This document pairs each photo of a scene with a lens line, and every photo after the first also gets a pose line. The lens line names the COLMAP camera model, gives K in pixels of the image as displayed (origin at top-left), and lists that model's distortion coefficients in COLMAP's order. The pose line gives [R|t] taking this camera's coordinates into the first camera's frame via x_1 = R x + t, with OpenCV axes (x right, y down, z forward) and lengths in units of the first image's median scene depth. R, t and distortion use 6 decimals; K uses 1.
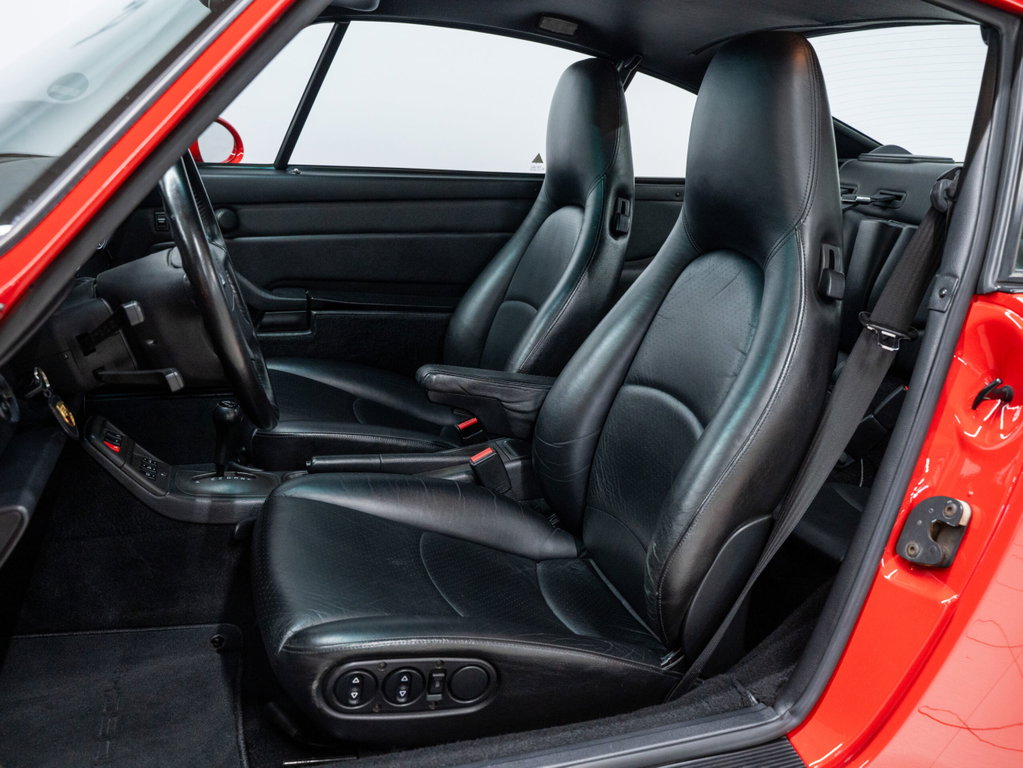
lens RADIAL K [[894.1, 0, 508.2], [0, 894.1, 383.0], [0, 0, 1]] dist [-0.077334, 0.014027]
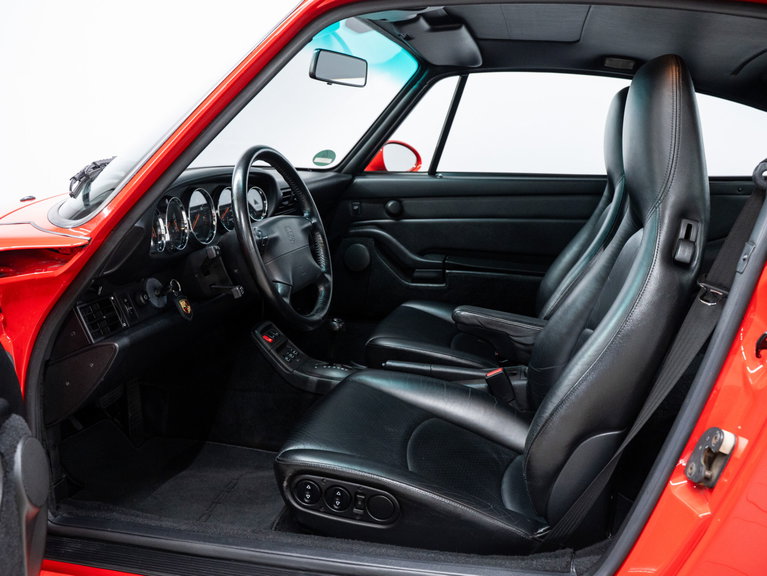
lens RADIAL K [[670.4, 0, 386.5], [0, 670.4, 287.0], [0, 0, 1]] dist [-0.077334, 0.014027]
pose [[0.866821, 0.055462, -0.495525, 0.338555], [-0.092885, 0.994360, -0.051188, 0.017328], [0.489892, 0.090398, 0.867084, -0.001090]]
